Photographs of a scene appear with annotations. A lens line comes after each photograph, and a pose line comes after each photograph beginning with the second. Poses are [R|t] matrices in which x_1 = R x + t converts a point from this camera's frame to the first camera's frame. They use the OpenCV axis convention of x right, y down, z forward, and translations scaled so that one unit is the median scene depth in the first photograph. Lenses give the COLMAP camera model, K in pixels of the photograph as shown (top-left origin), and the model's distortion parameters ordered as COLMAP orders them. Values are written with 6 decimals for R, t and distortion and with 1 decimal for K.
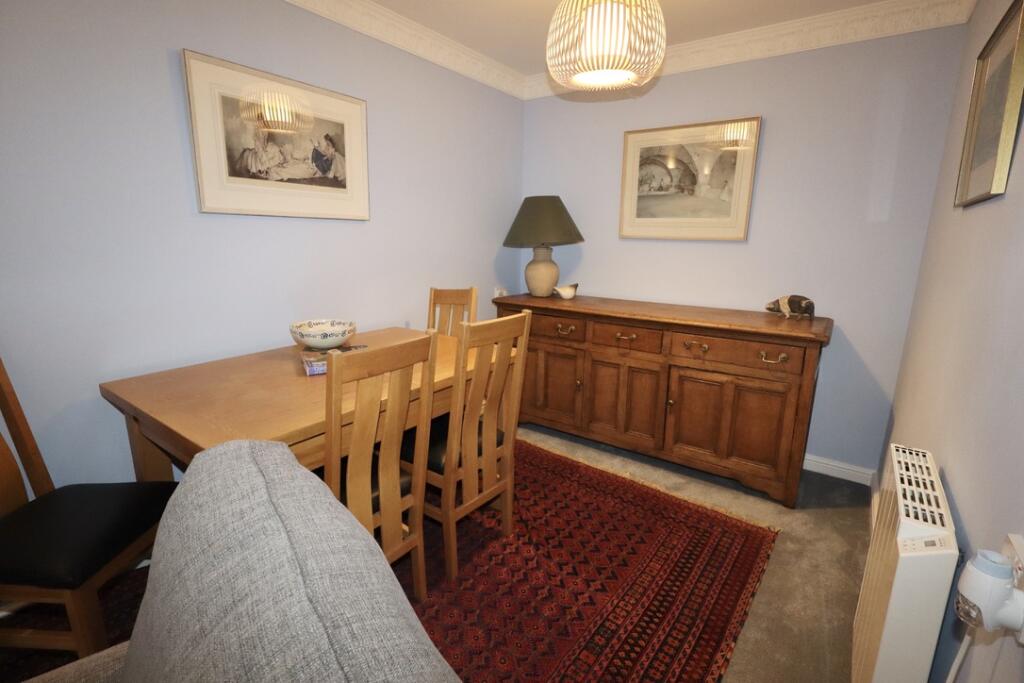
lens RADIAL K [[473.7, 0, 514.1], [0, 473.7, 342.7], [0, 0, 1]] dist [-0.000941, -0.000009]
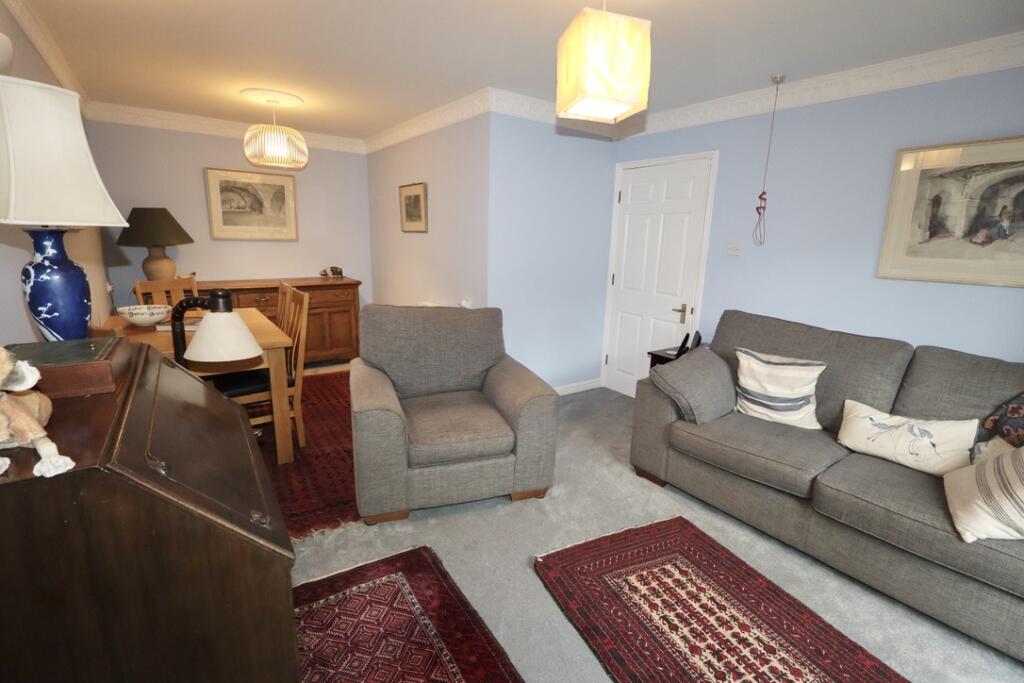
lens RADIAL K [[473.7, 0, 510.7], [0, 473.7, 340.5], [0, 0, 1]] dist [-0.000941, -0.000009]
pose [[0.334882, -0.211770, 0.918155, -0.965205], [0.187701, 0.969881, 0.155239, 0.032513], [-0.923376, 0.120352, 0.364545, -0.380294]]
